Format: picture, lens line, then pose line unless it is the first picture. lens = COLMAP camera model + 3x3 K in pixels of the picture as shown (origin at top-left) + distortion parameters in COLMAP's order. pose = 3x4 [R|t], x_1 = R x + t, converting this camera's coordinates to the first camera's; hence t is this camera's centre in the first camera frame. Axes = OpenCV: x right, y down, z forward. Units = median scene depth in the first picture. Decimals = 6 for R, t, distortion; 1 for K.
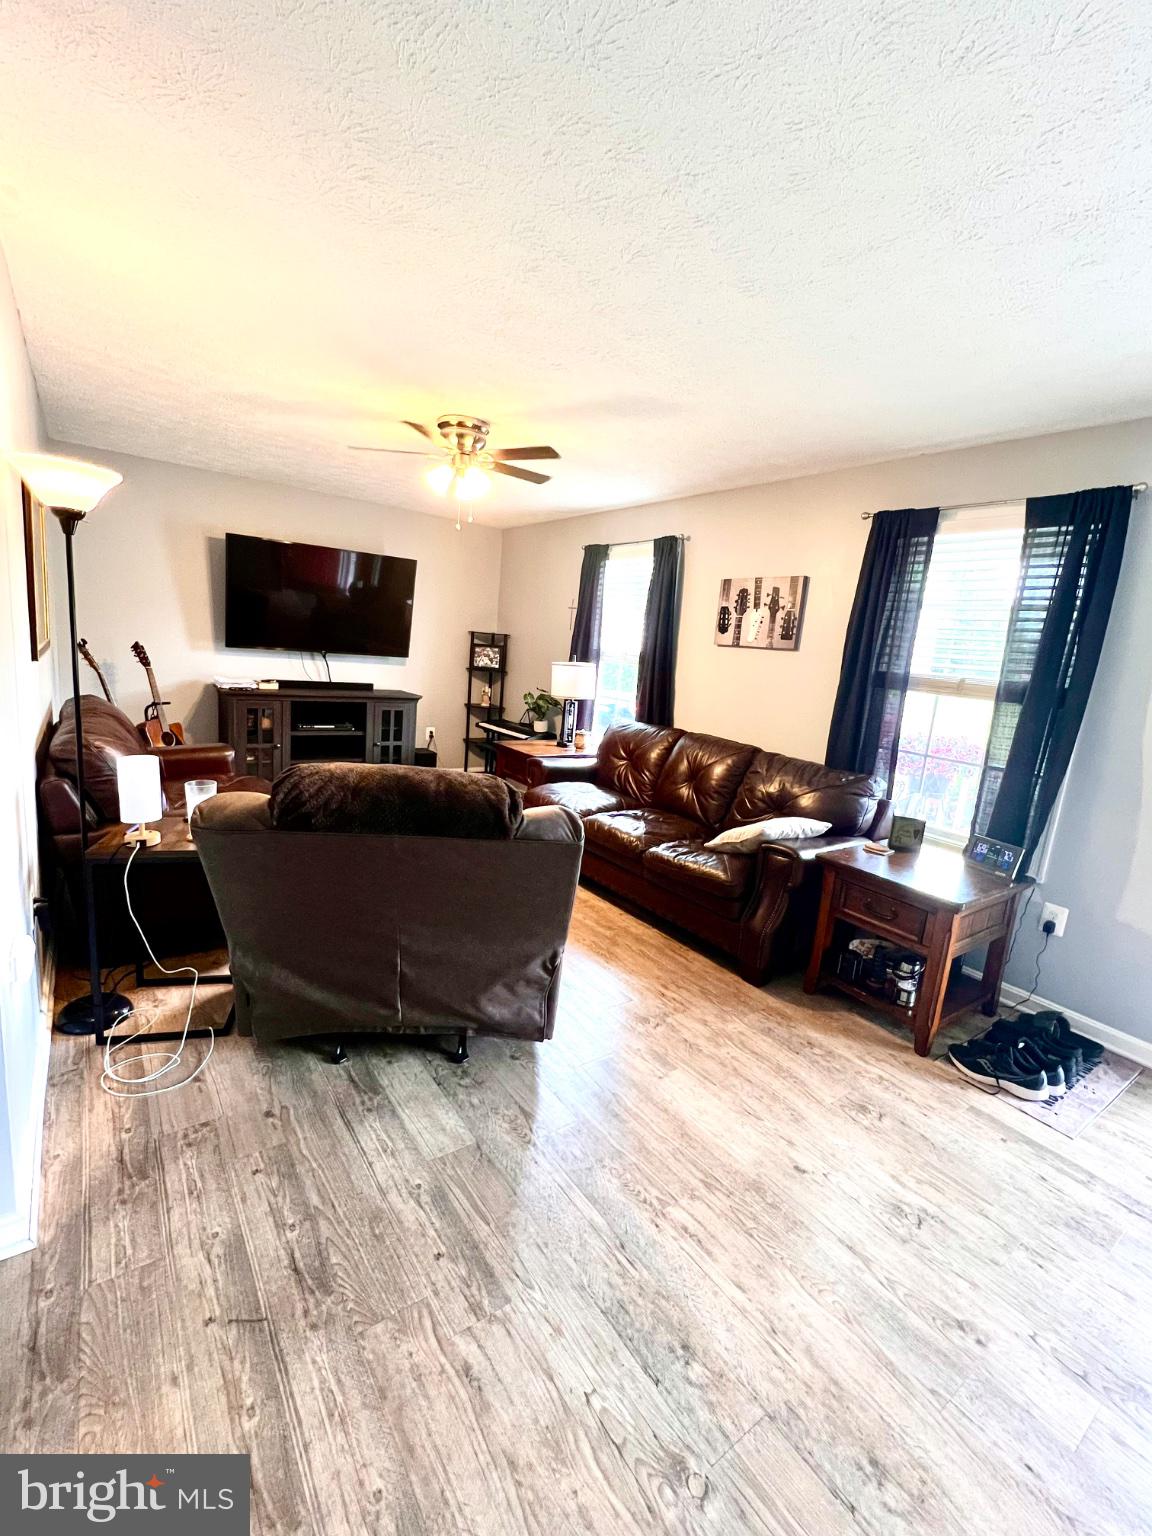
lens RADIAL K [[619.1, 0, 561.5], [0, 619.1, 766.5], [0, 0, 1]] dist [-0.002896, 0.000755]
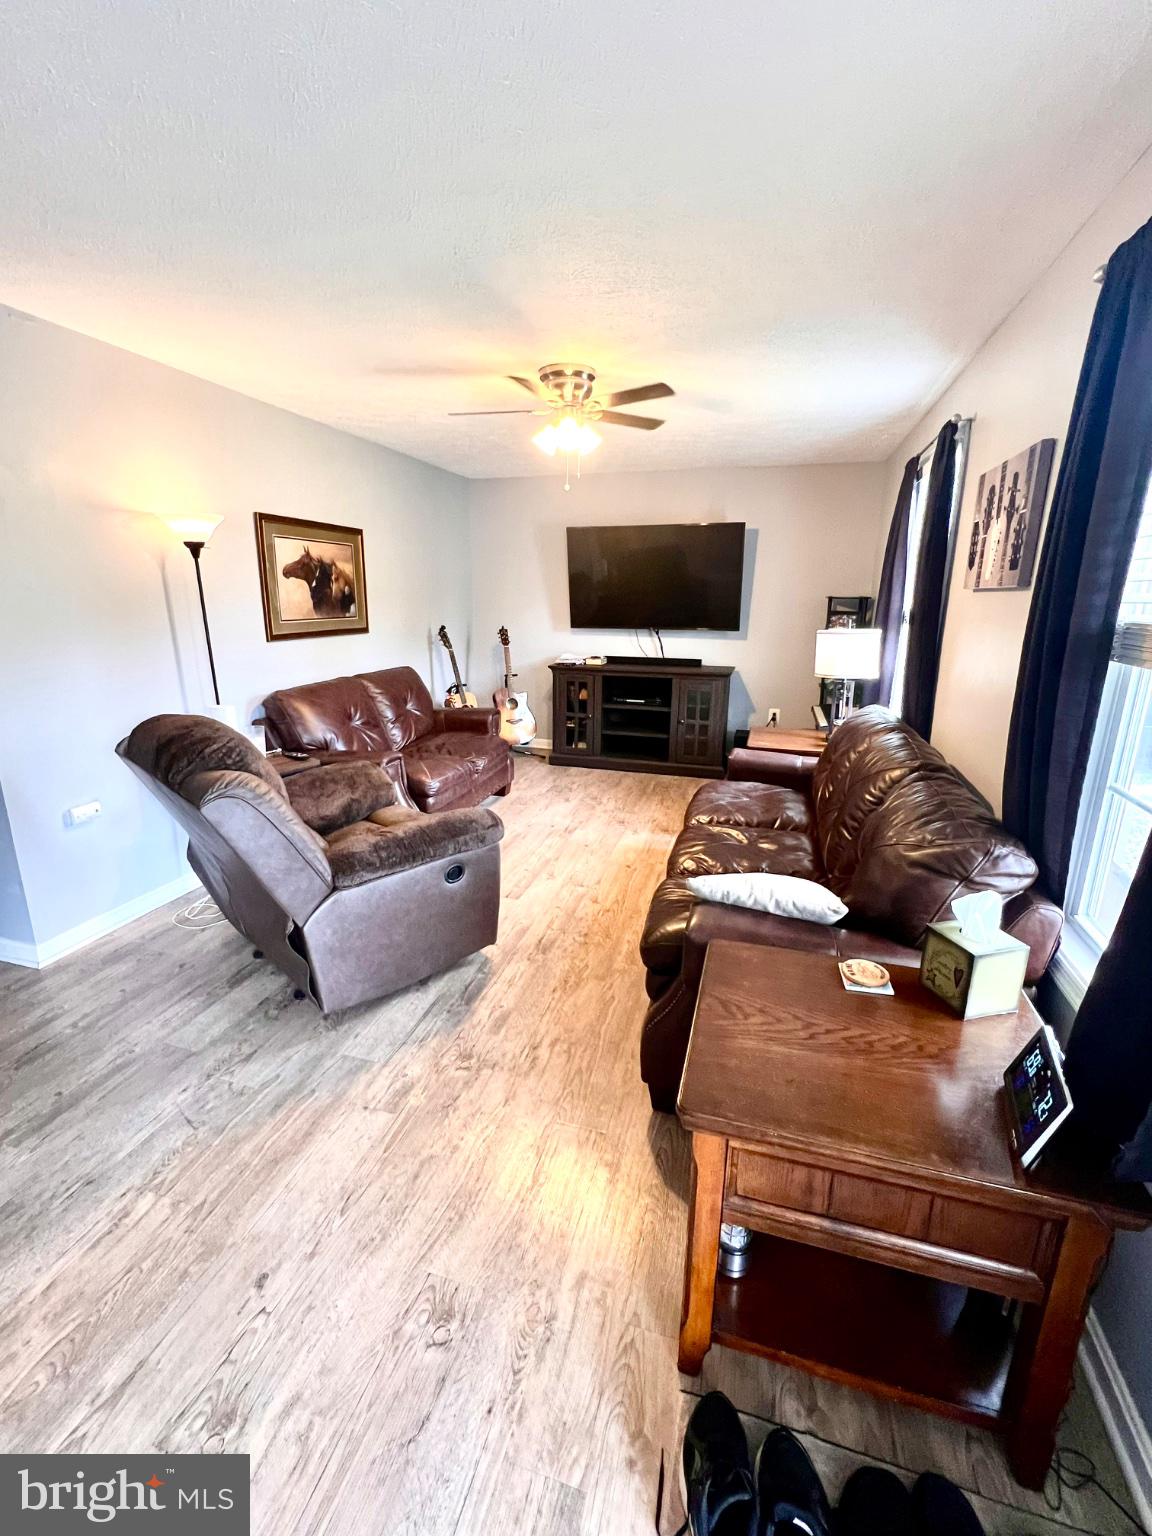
lens RADIAL K [[619.1, 0, 570.4], [0, 619.1, 768.4], [0, 0, 1]] dist [-0.002896, 0.000755]
pose [[0.647856, 0.128675, -0.750817, 0.373820], [-0.102406, 0.991395, 0.081542, -0.027526], [0.754848, 0.024060, 0.655458, 0.254842]]
